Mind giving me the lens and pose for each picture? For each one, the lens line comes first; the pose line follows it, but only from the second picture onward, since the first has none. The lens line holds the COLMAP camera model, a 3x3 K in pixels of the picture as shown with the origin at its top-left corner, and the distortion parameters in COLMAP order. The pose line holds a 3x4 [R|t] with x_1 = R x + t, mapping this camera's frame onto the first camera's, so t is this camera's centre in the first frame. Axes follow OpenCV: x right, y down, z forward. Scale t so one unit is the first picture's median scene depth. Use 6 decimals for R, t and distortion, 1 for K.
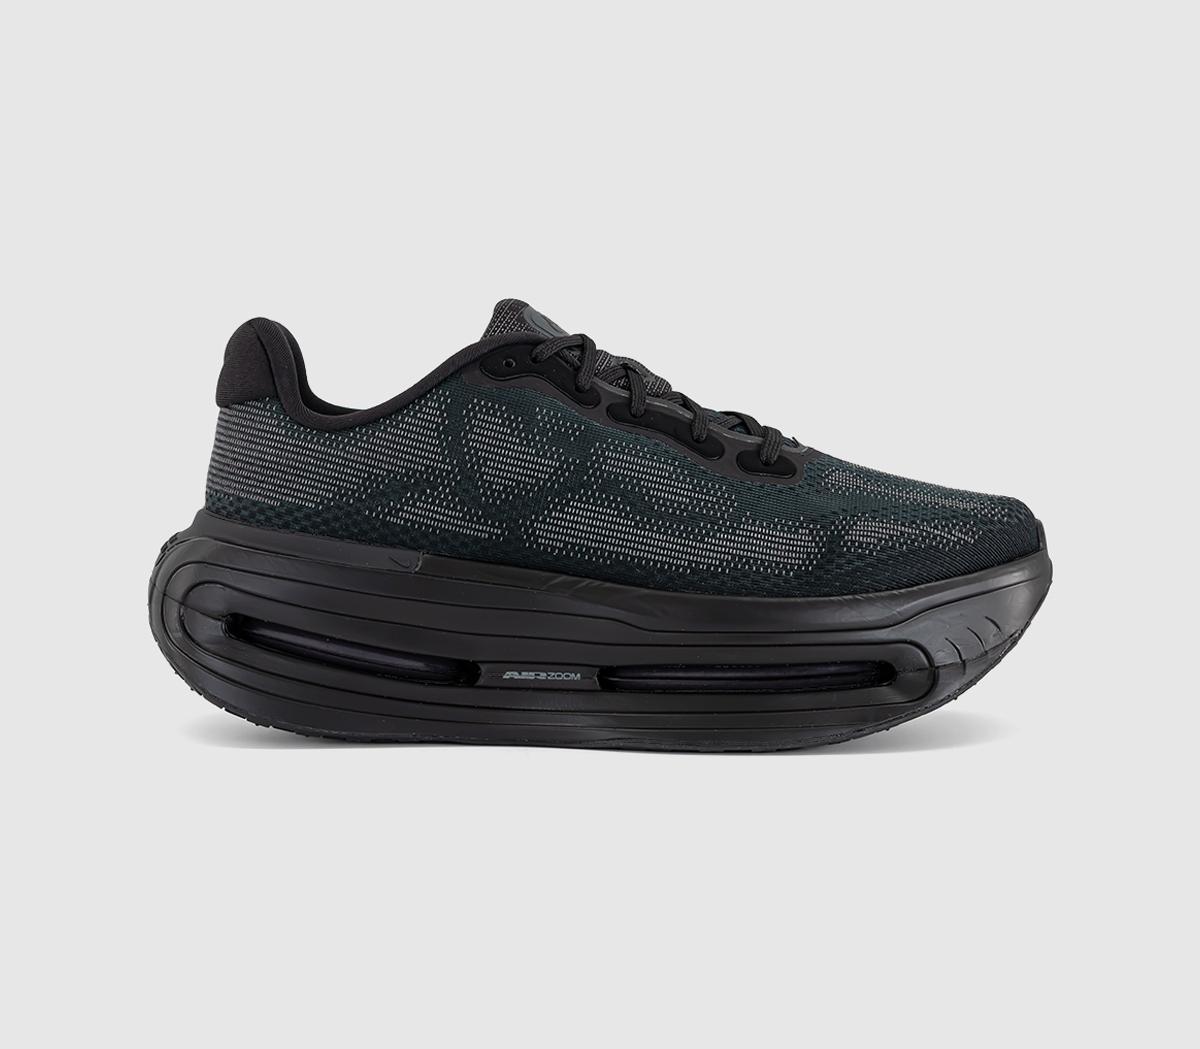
lens RADIAL K [[1826.7, 0, 600.0], [0, 1826.7, 524.5], [0, 0, 1]] dist [0.031069, 0.036937]
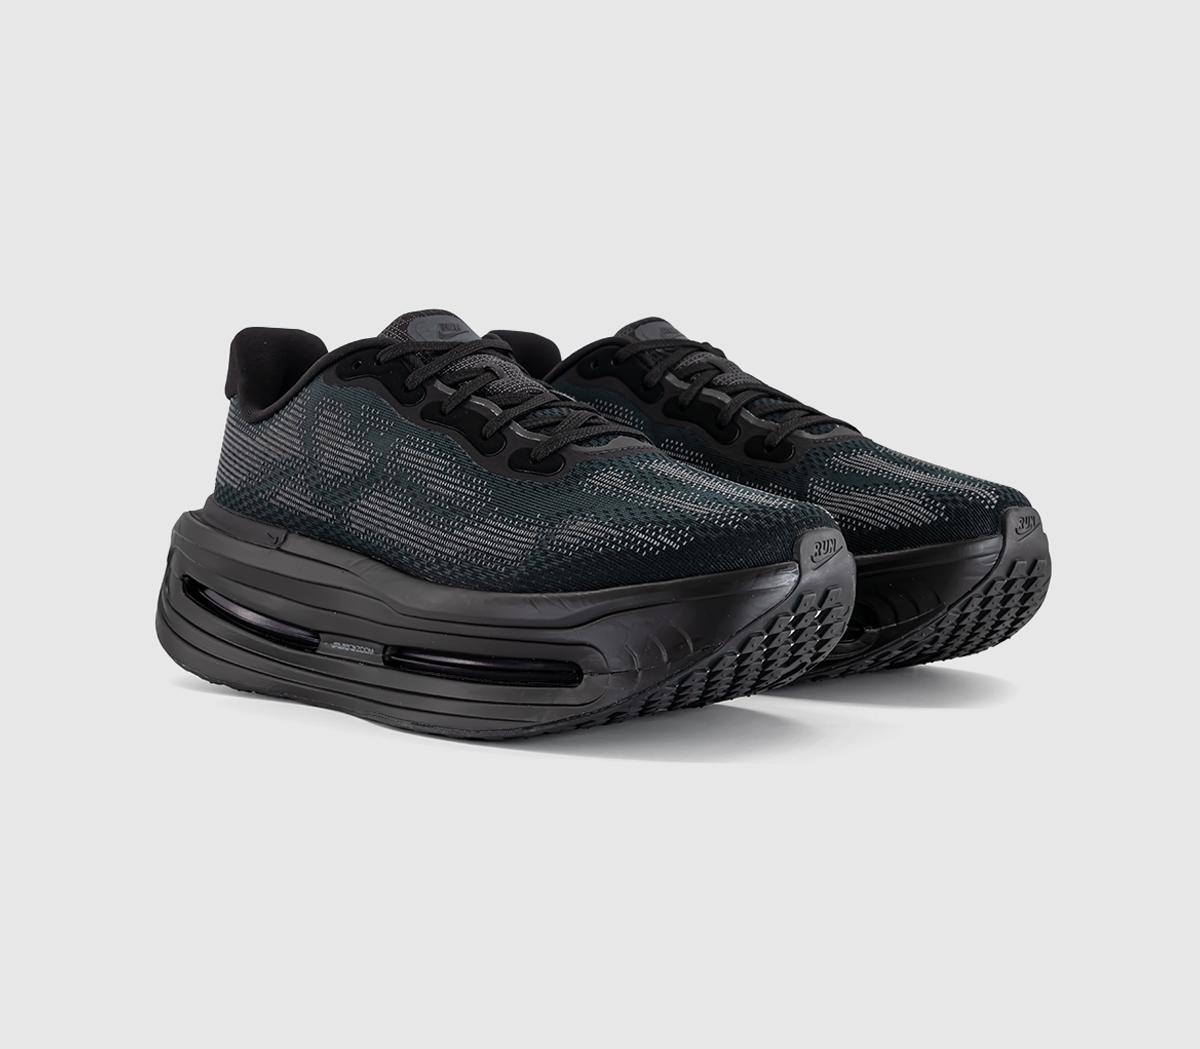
lens RADIAL K [[1826.7, 0, 600.0], [0, 1826.7, 524.5], [0, 0, 1]] dist [0.031069, 0.036937]
pose [[0.784838, 0.046339, -0.617966, 0.764676], [-0.047426, 0.998767, 0.014661, -0.015071], [0.617884, 0.017801, 0.786068, 0.223638]]
